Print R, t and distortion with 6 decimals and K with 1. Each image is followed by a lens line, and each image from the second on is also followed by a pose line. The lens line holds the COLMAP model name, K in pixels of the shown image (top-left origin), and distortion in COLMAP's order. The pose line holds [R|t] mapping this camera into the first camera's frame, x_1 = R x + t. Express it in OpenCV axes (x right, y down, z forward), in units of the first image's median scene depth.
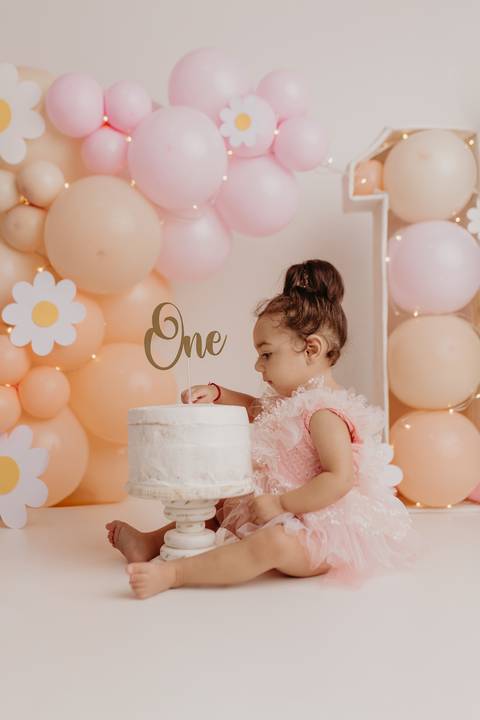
lens RADIAL K [[793.0, 0, 239.2], [0, 793.0, 348.3], [0, 0, 1]] dist [0.009597, 0.000000]
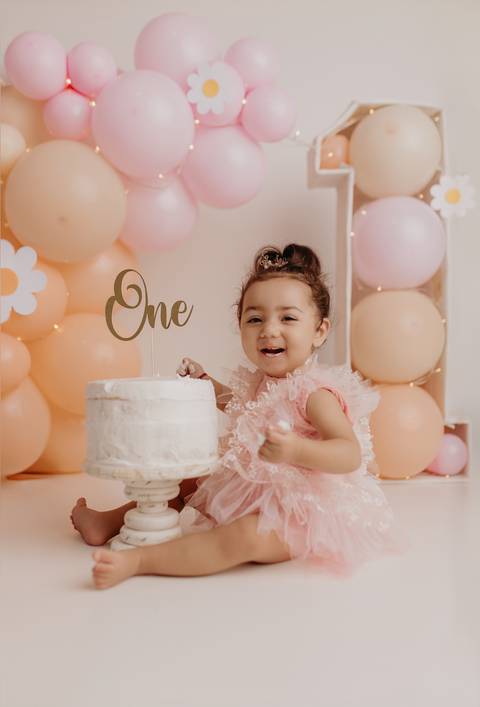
lens RADIAL K [[711.2, 0, 242.4], [0, 711.2, 345.4], [0, 0, 1]] dist [0.010789, 0.000000]
pose [[0.998118, 0.011500, 0.060237, -0.005370], [-0.013369, 0.999439, 0.030716, 0.003553], [-0.059850, -0.031463, 0.997711, 0.107090]]
